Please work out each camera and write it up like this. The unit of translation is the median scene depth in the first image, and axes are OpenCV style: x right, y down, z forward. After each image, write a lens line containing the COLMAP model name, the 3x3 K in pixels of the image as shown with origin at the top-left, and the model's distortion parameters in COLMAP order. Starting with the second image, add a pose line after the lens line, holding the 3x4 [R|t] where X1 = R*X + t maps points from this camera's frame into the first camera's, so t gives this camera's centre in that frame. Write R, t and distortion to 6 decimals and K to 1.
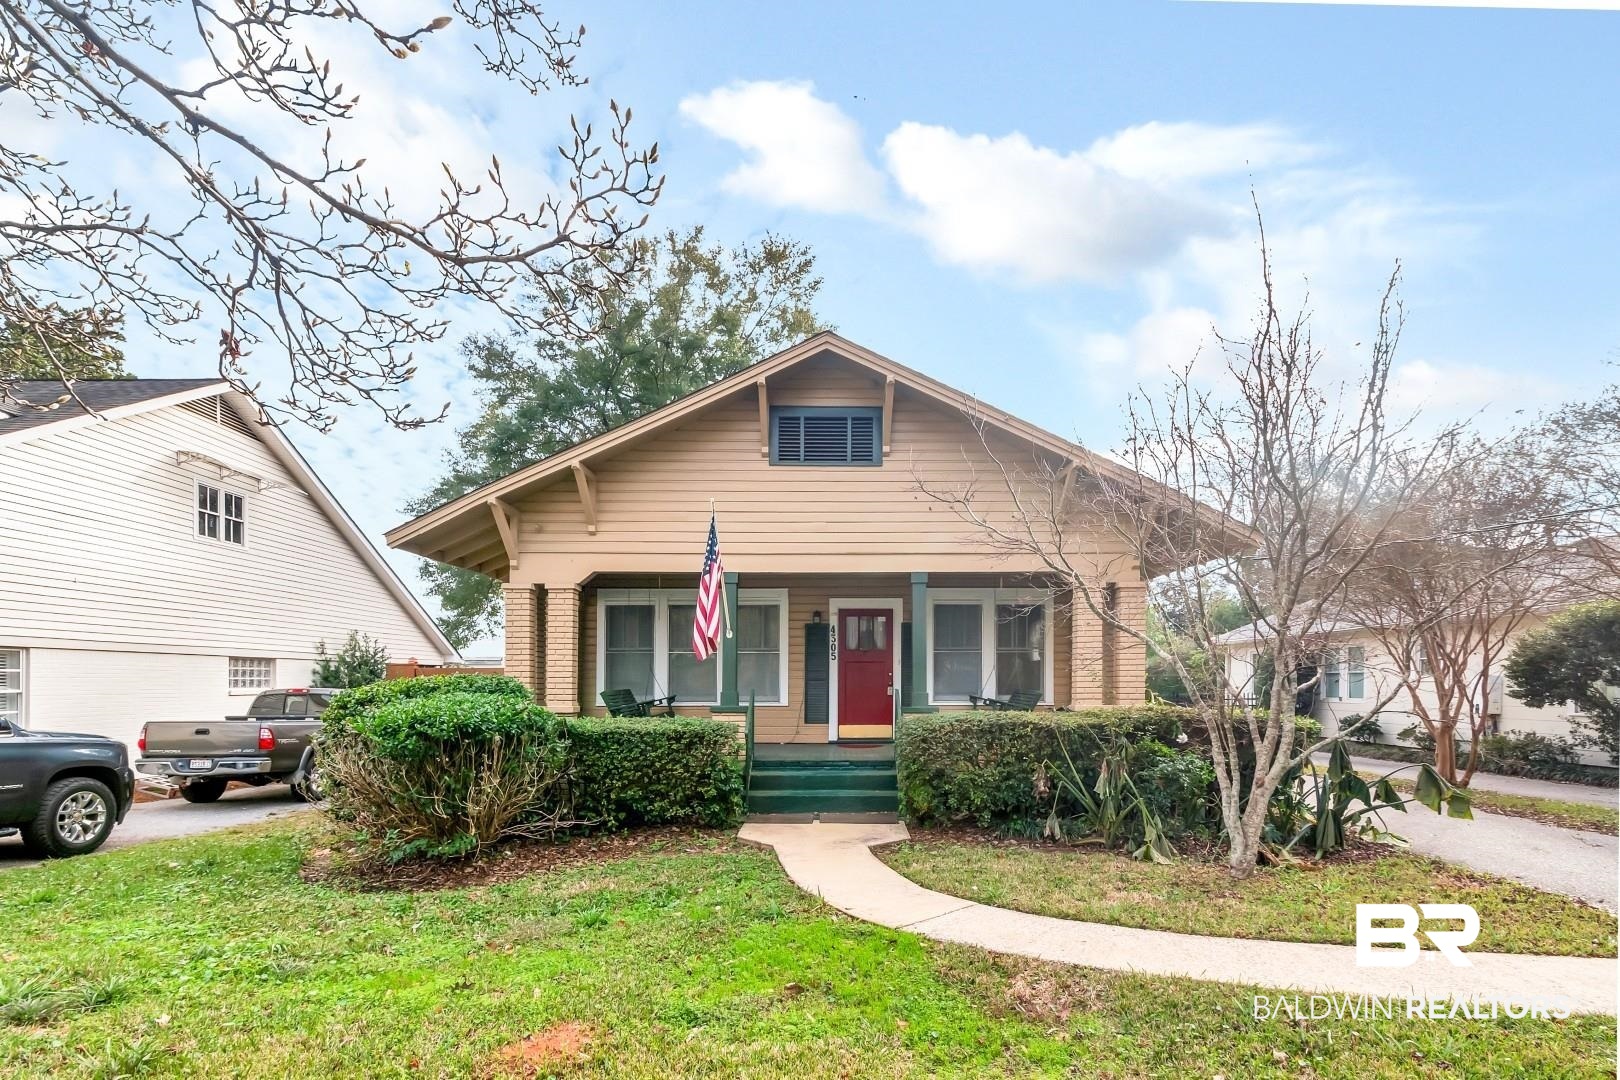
lens RADIAL K [[720.3, 0, 811.0], [0, 720.3, 545.8], [0, 0, 1]] dist [0.001034, -0.000068]
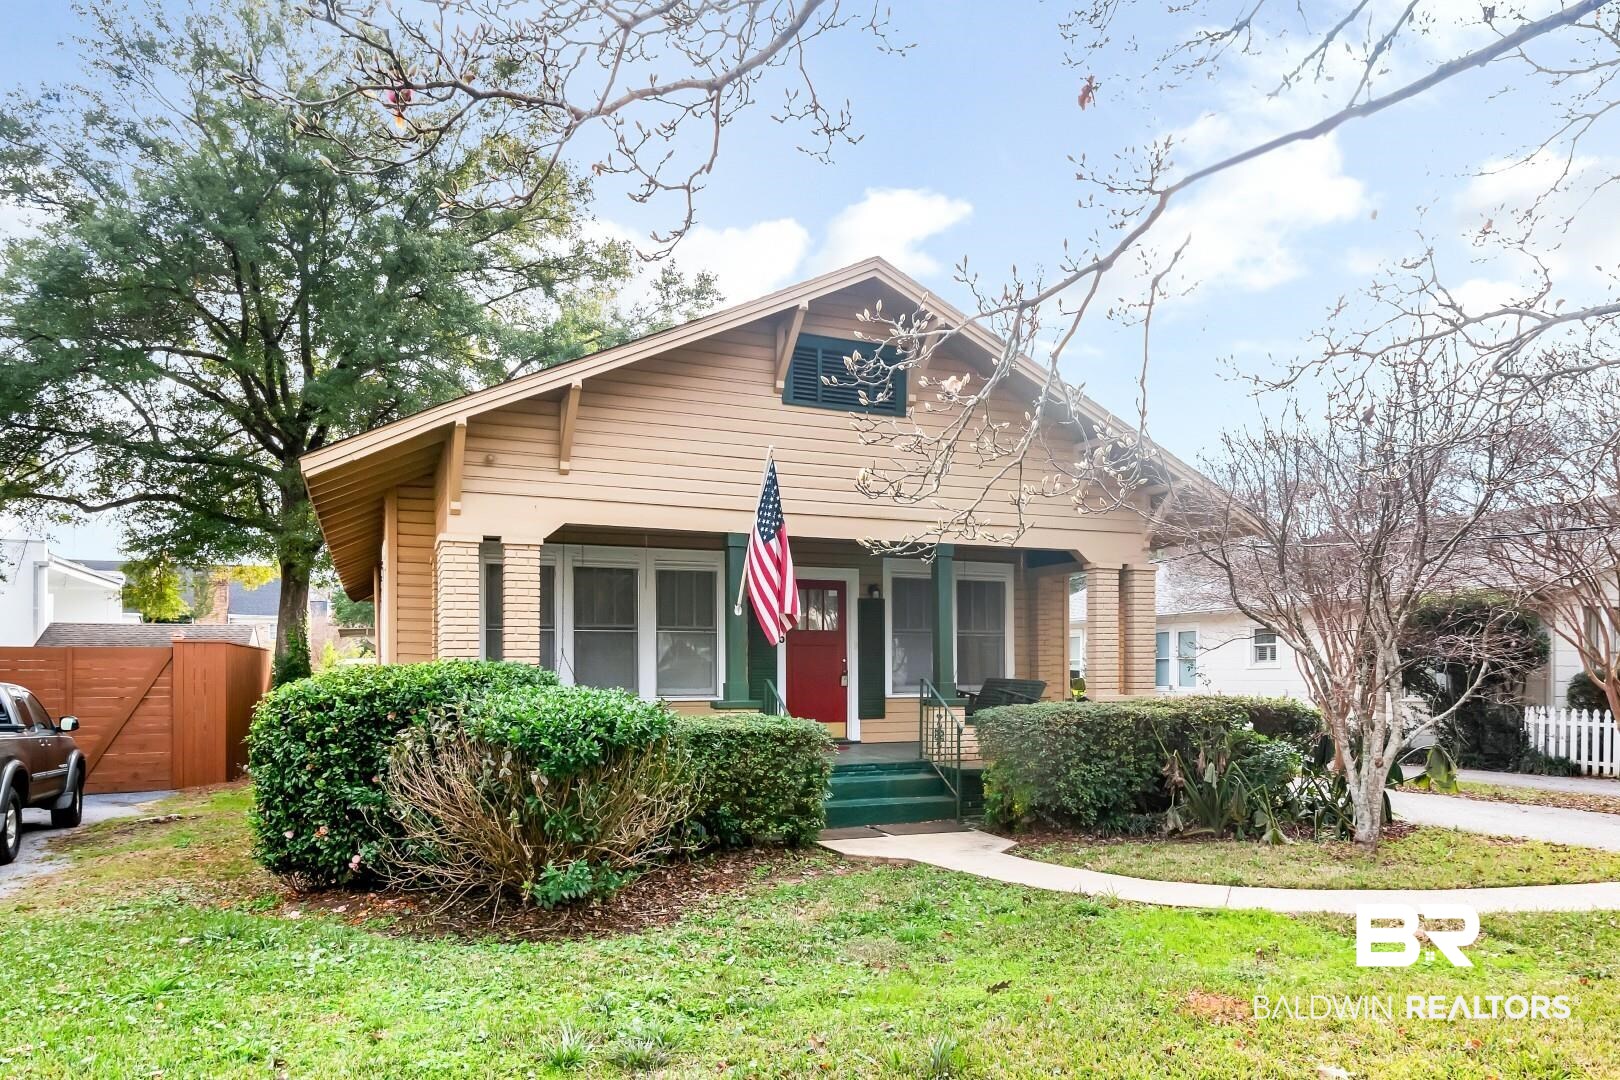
lens RADIAL K [[986.4, 0, 809.2], [0, 986.4, 456.2], [0, 0, 1]] dist [-0.006999, -0.000250]
pose [[0.931059, 0.077685, 0.356503, -0.441906], [-0.068825, 0.996924, -0.037492, -0.013016], [-0.358319, 0.010371, 0.933542, -0.055548]]
